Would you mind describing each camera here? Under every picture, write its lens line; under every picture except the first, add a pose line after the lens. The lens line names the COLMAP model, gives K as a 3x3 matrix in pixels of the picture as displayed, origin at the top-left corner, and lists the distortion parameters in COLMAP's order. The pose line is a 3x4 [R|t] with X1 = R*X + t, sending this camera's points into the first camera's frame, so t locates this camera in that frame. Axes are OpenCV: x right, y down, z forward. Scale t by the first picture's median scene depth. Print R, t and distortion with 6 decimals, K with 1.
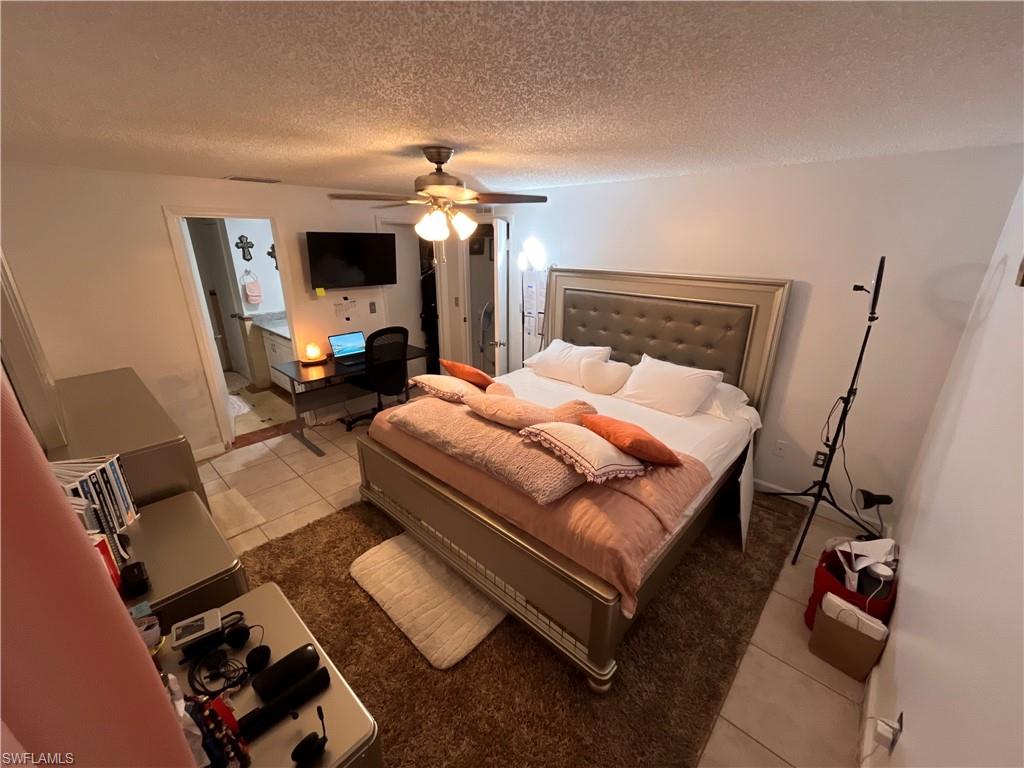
lens RADIAL K [[413.4, 0, 509.9], [0, 413.4, 383.4], [0, 0, 1]] dist [-0.000757, -0.000321]
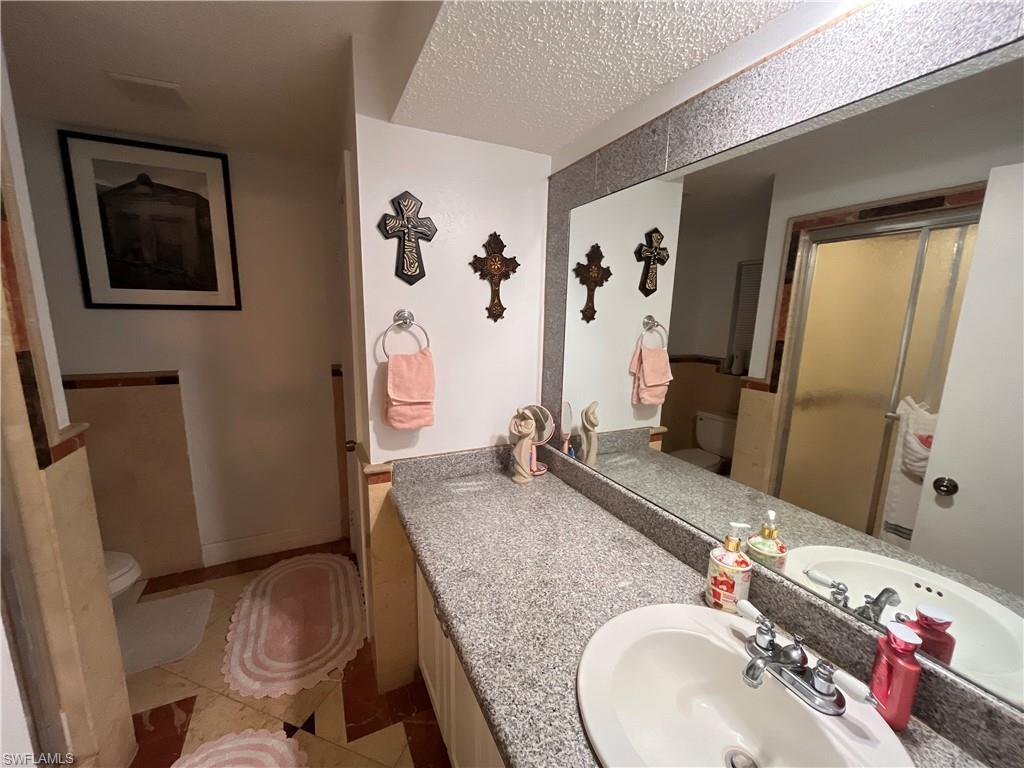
lens RADIAL K [[413.4, 0, 512.2], [0, 413.4, 385.4], [0, 0, 1]] dist [-0.000757, -0.000321]
pose [[0.932124, 0.078200, -0.353595, -0.459398], [-0.135773, 0.980650, -0.141040, -0.195444], [0.335723, 0.179475, 0.924705, 0.769591]]
